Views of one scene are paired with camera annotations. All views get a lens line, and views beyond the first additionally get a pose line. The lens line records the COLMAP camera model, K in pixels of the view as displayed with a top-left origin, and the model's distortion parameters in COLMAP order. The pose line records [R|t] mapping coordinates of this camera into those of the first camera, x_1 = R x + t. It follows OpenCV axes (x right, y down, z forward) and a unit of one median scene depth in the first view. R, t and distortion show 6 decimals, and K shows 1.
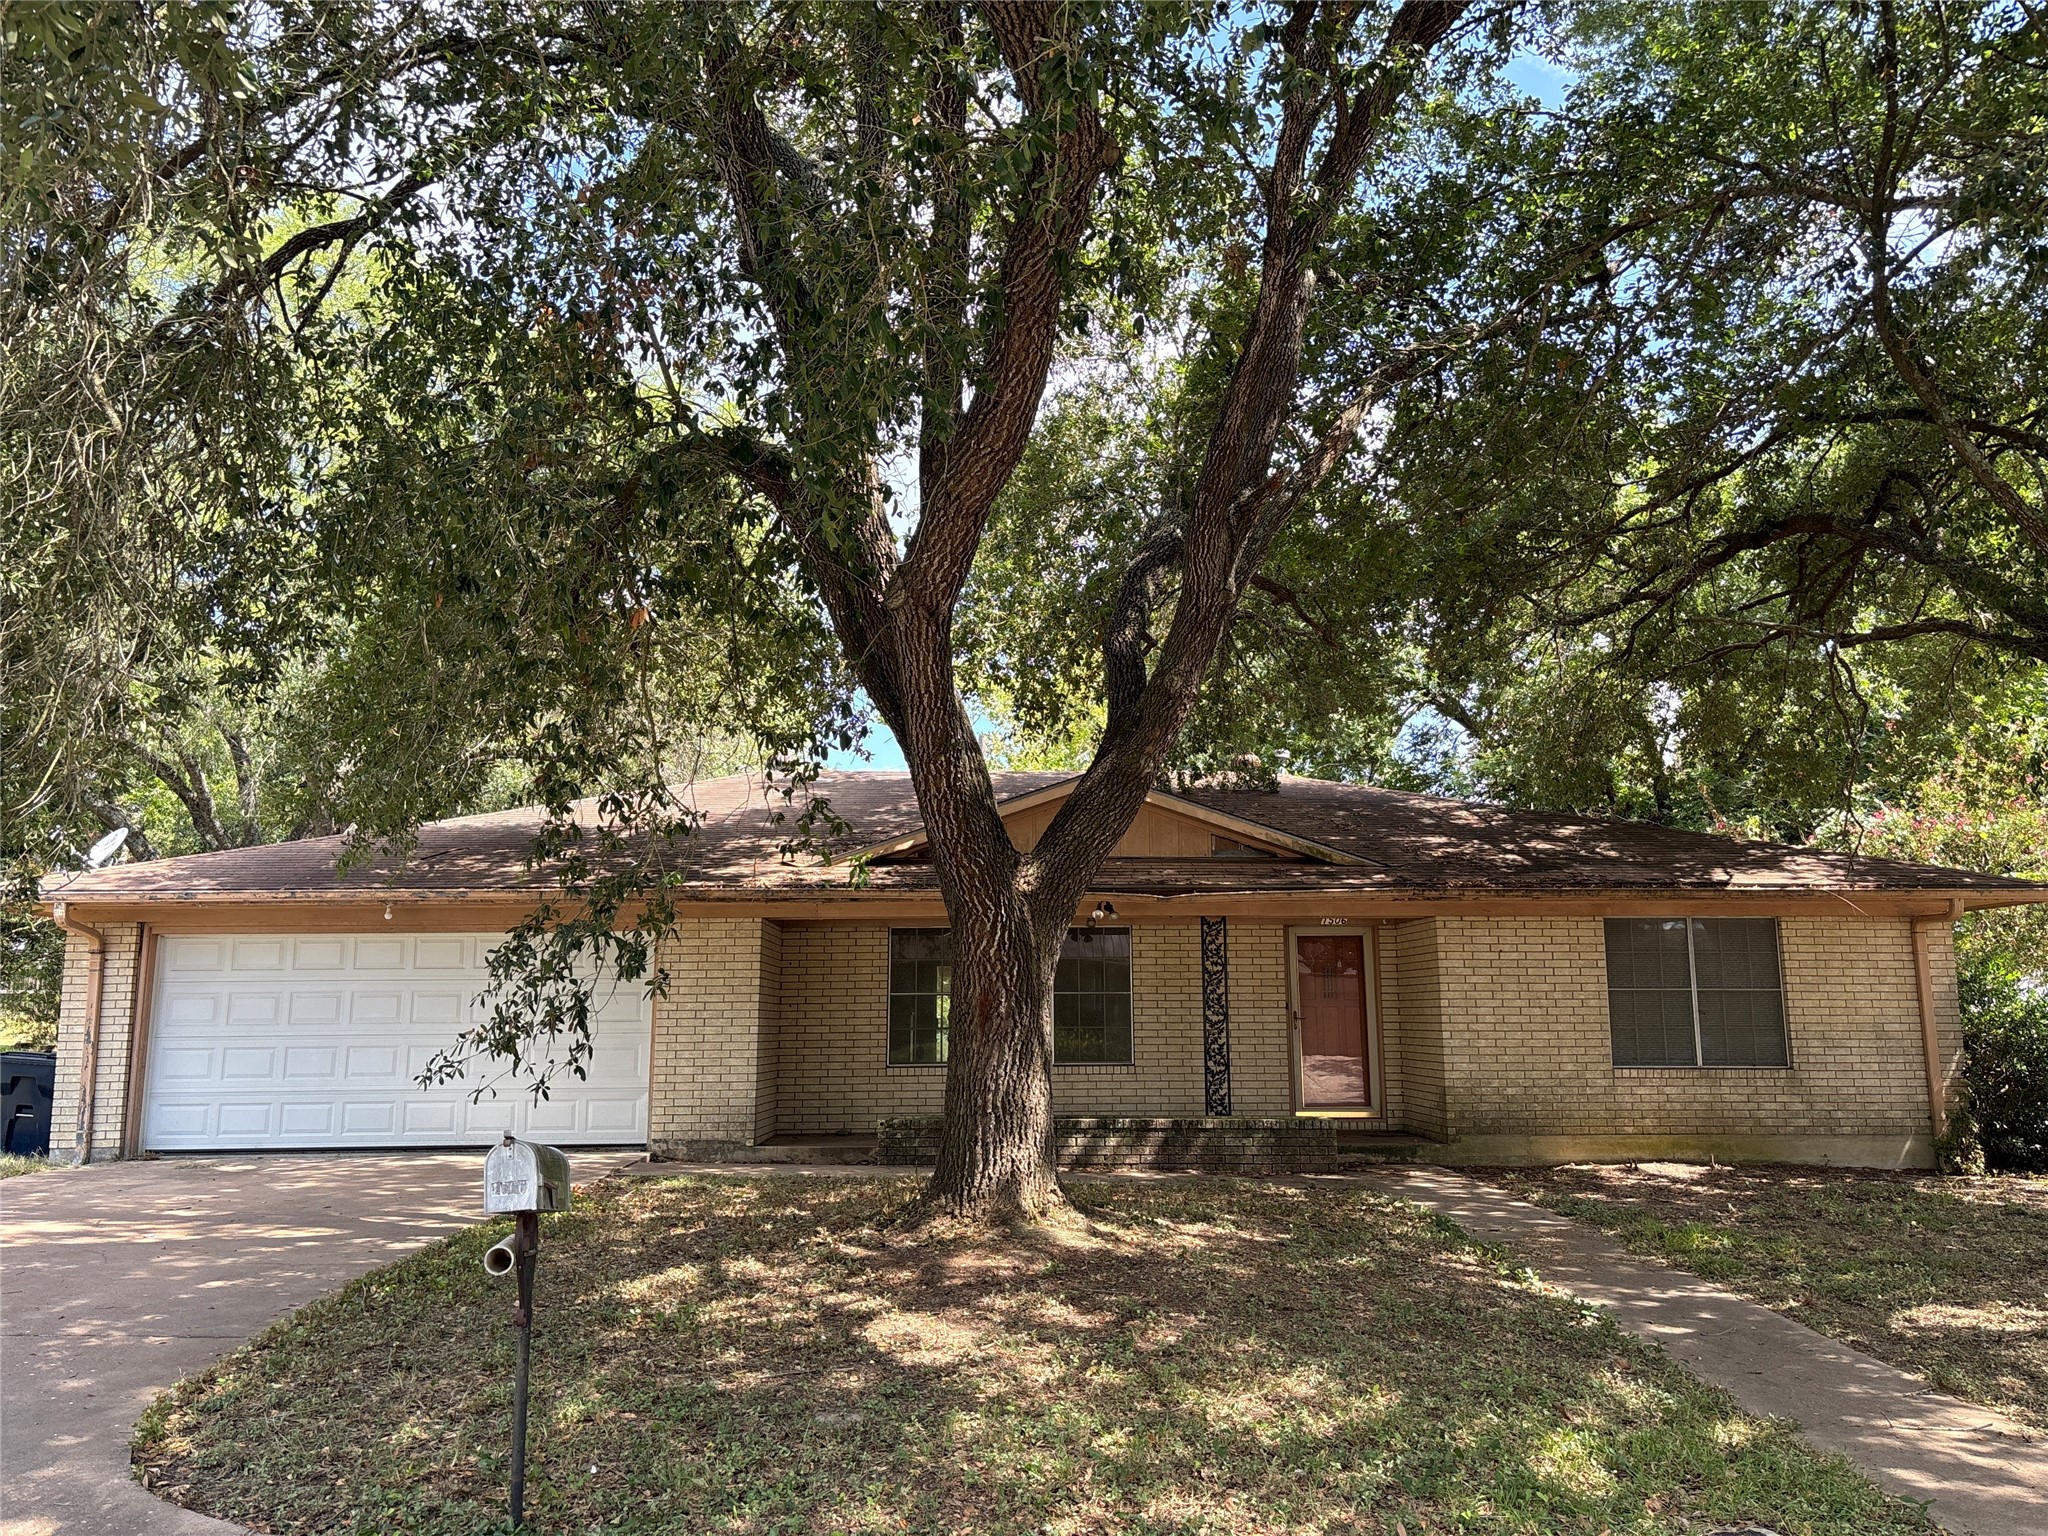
lens RADIAL K [[1539.7, 0, 1024.0], [0, 1539.7, 768.0], [0, 0, 1]] dist [0.039597, 0.000913]
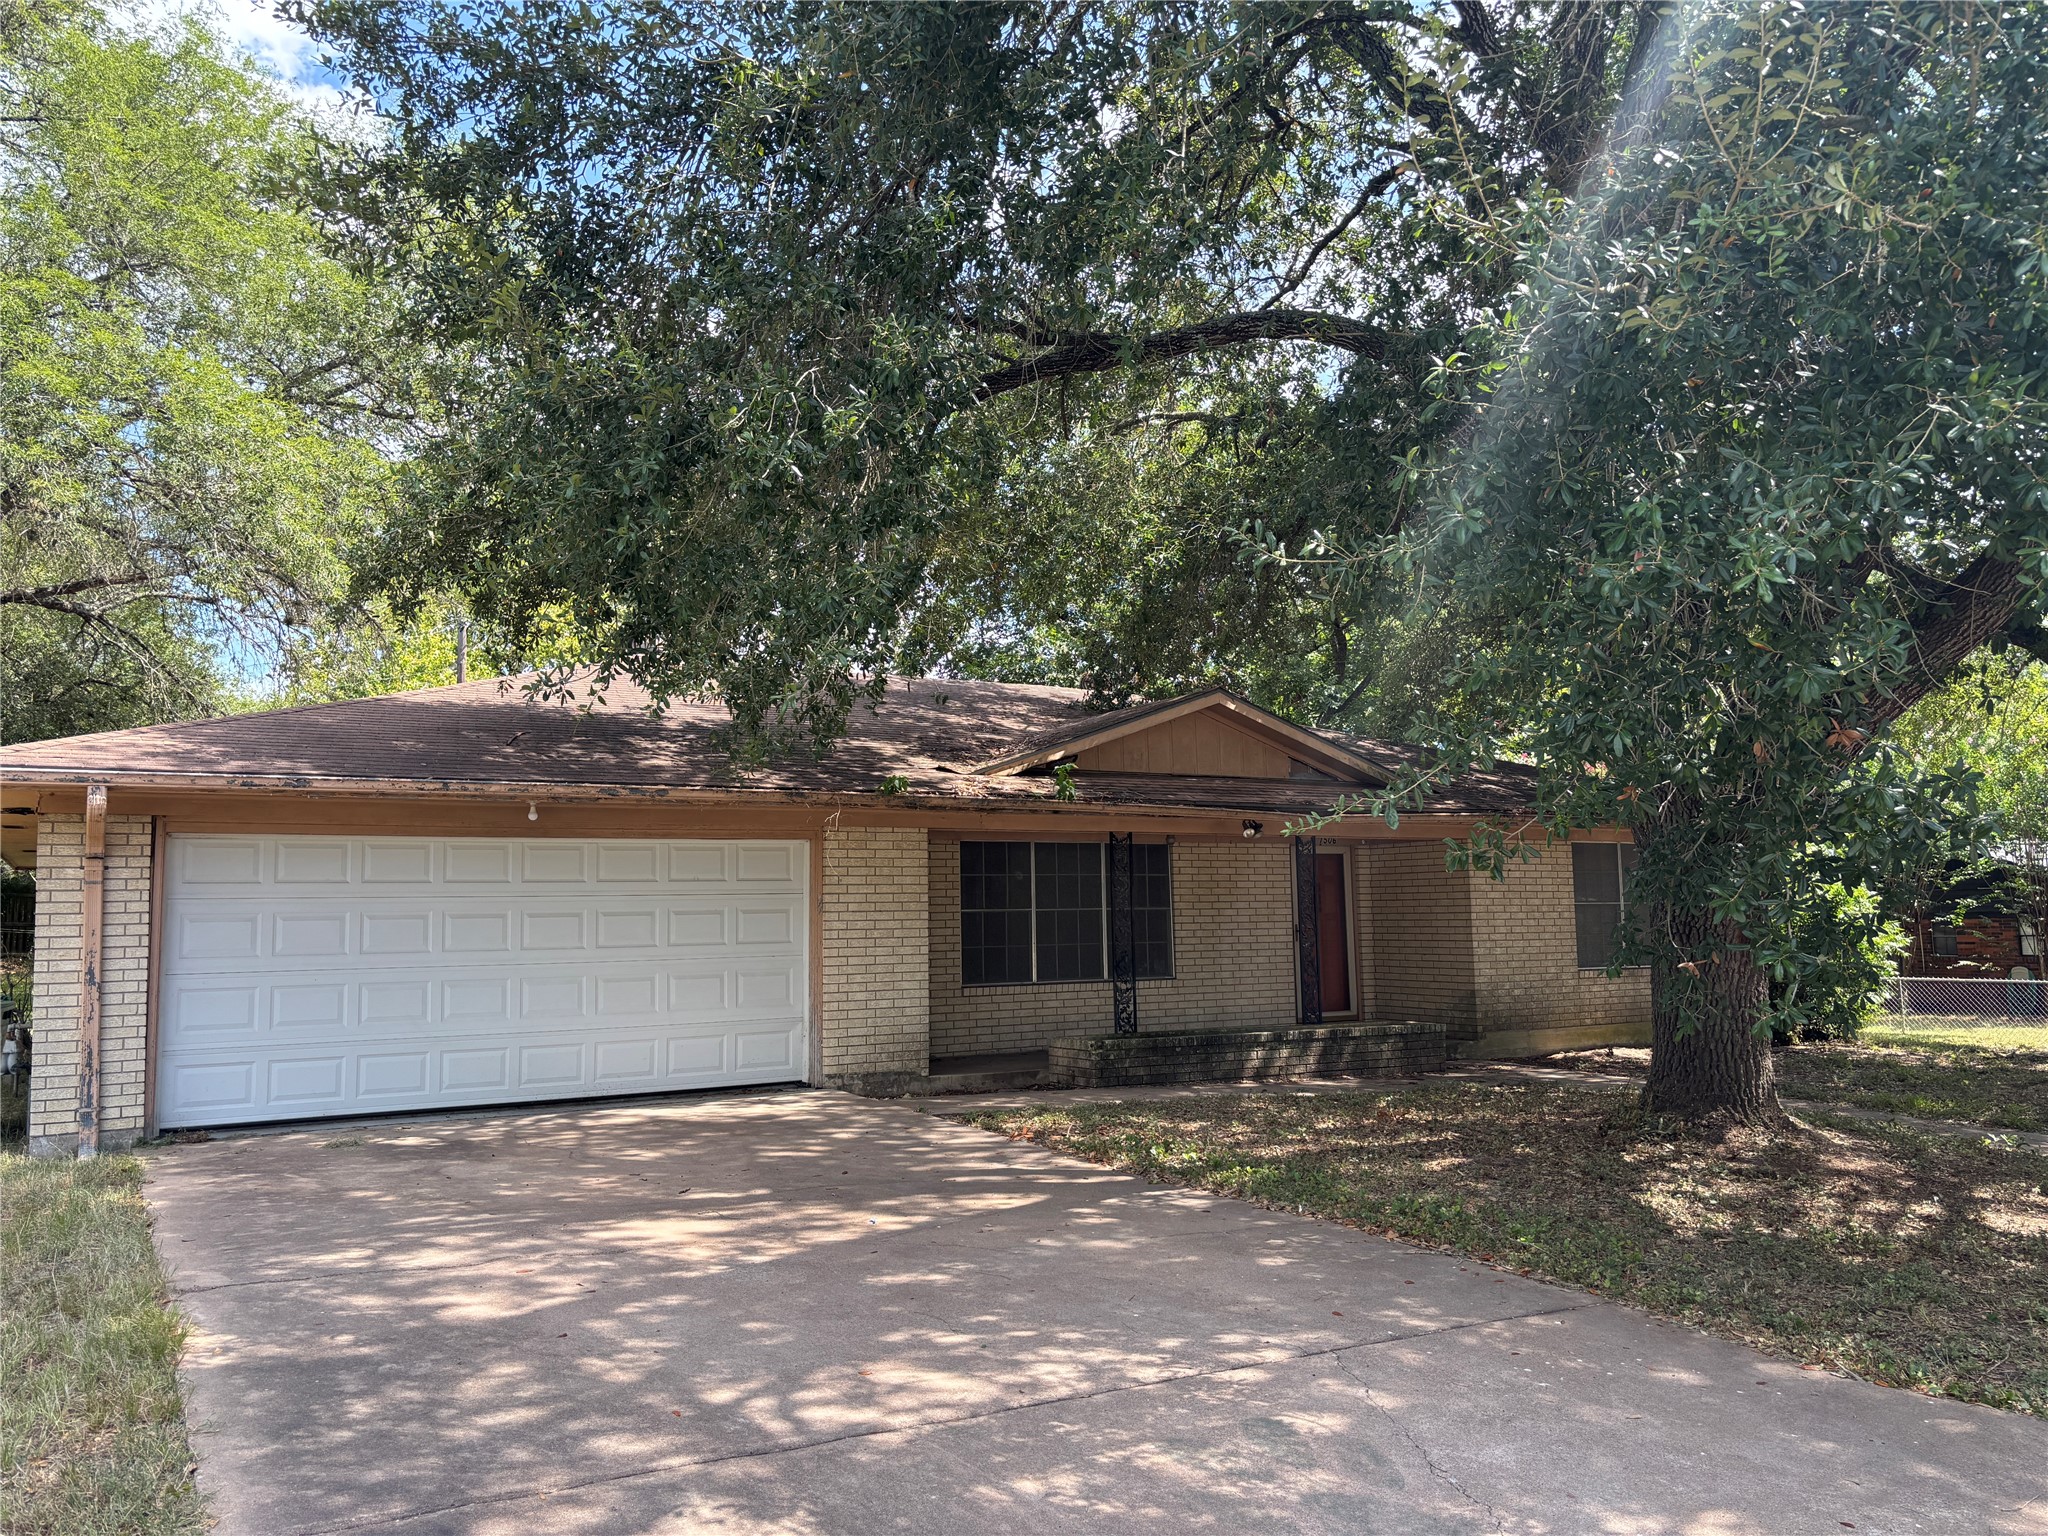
lens RADIAL K [[1539.7, 0, 1024.0], [0, 1539.7, 768.0], [0, 0, 1]] dist [0.039597, 0.000913]
pose [[0.876832, 0.038341, 0.479266, -0.569841], [-0.065300, 0.997076, 0.039703, 0.022977], [-0.476343, -0.066109, 0.876771, 0.188391]]
